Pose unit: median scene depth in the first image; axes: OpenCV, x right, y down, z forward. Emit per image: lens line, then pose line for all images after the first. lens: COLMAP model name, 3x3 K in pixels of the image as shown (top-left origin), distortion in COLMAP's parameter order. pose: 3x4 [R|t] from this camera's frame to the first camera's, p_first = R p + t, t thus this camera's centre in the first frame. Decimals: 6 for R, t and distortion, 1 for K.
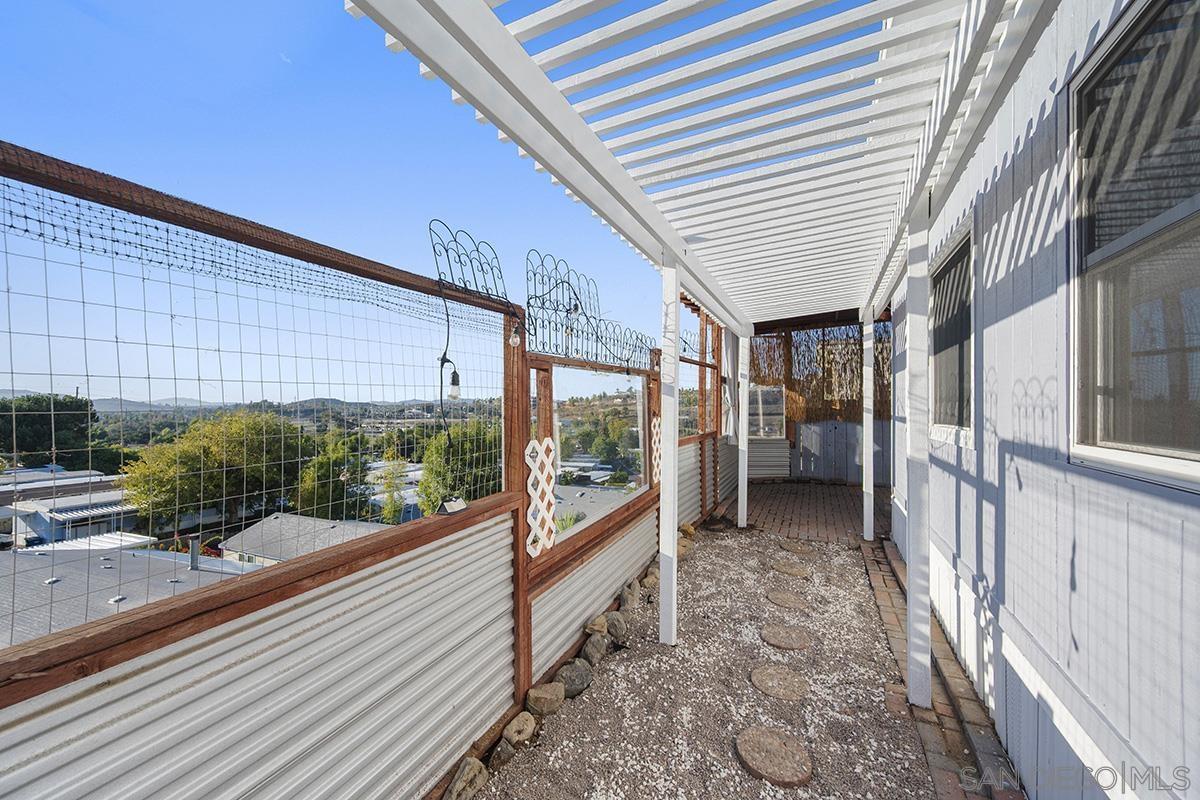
lens RADIAL K [[468.2, 0, 605.4], [0, 468.2, 402.8], [0, 0, 1]] dist [0.001065, -0.000032]
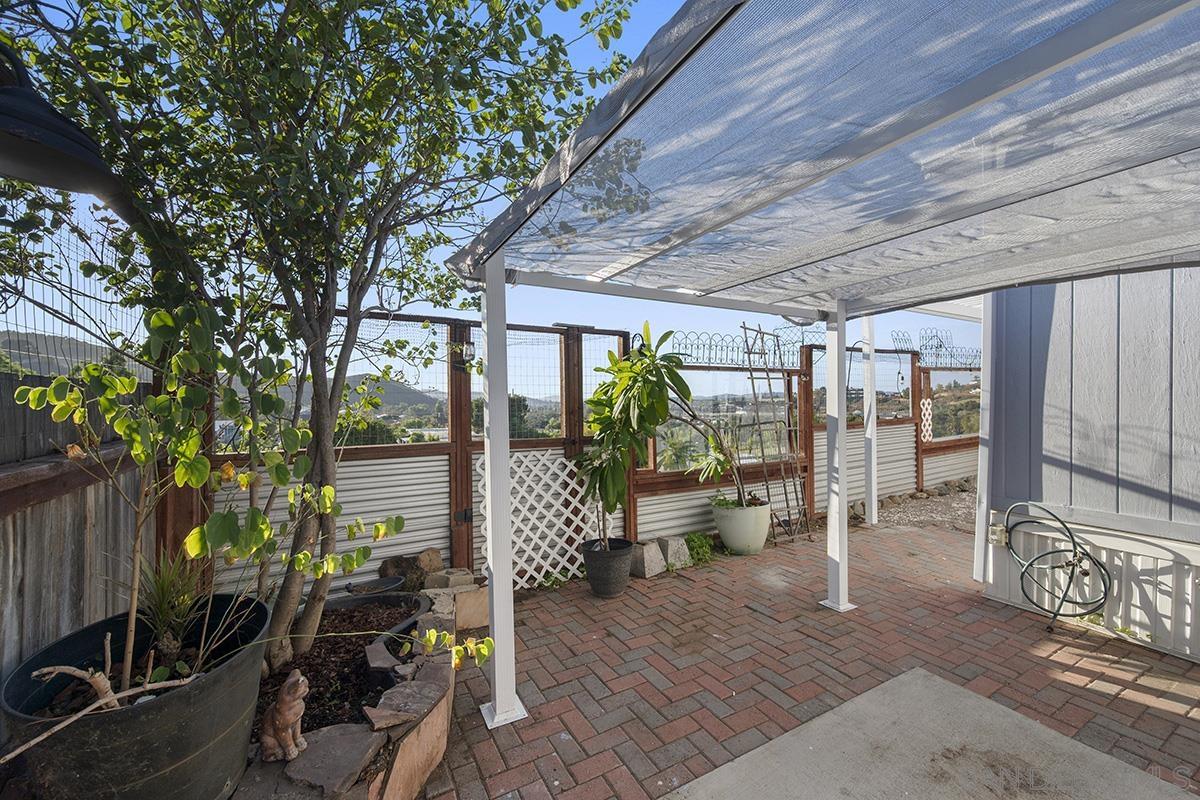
lens RADIAL K [[468.2, 0, 605.4], [0, 468.2, 397.7], [0, 0, 1]] dist [0.001065, -0.000032]
pose [[0.799900, -0.005795, -0.600106, 0.002534], [0.007507, 0.999972, 0.000349, 0.059527], [0.600087, -0.004784, 0.799920, -2.411103]]
